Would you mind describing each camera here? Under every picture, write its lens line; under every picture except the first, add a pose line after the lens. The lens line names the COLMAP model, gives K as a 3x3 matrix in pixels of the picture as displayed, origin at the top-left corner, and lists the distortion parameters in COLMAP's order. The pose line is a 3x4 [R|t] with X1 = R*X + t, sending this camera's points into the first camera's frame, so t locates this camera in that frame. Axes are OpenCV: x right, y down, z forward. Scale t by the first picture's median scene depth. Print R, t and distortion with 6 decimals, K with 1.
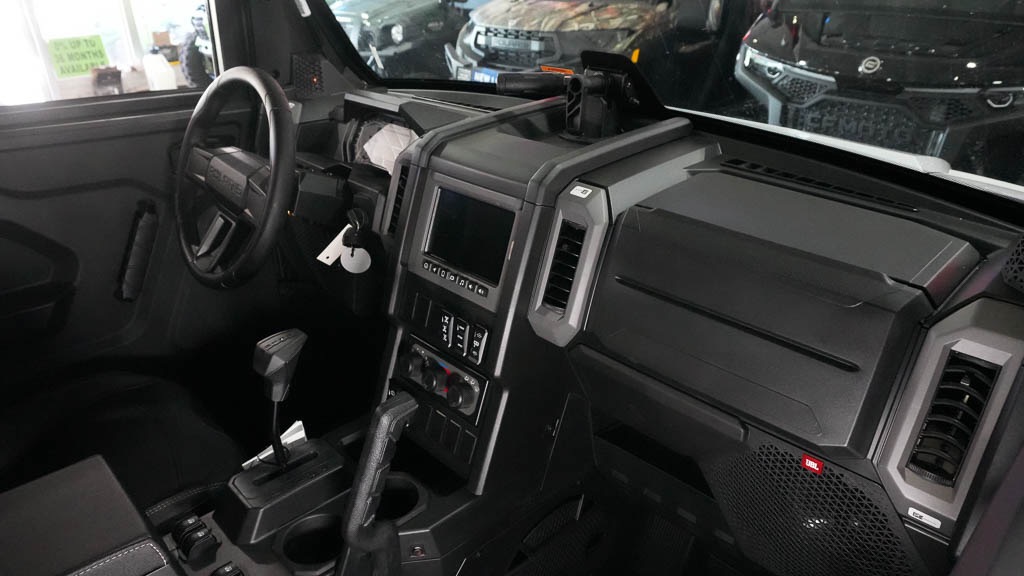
lens RADIAL K [[689.7, 0, 512.0], [0, 689.7, 288.0], [0, 0, 1]] dist [-0.028293, -0.000122]
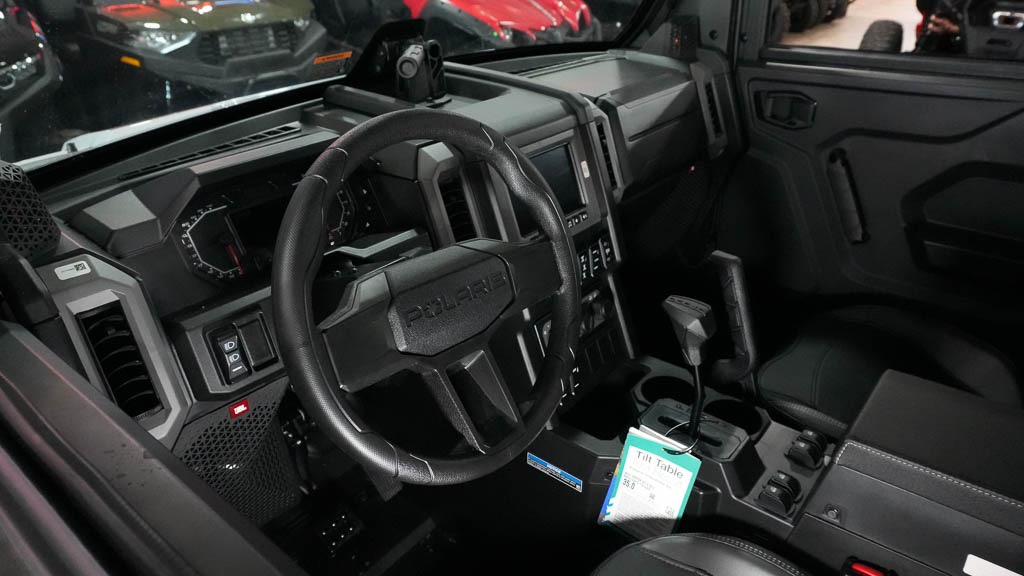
lens RADIAL K [[689.7, 0, 512.0], [0, 689.7, 288.0], [0, 0, 1]] dist [-0.028293, -0.000122]
pose [[-0.121191, -0.456491, 0.881436, -1.042121], [0.420546, 0.780736, 0.462161, -0.459648], [-0.899141, 0.426694, 0.097357, 0.991227]]
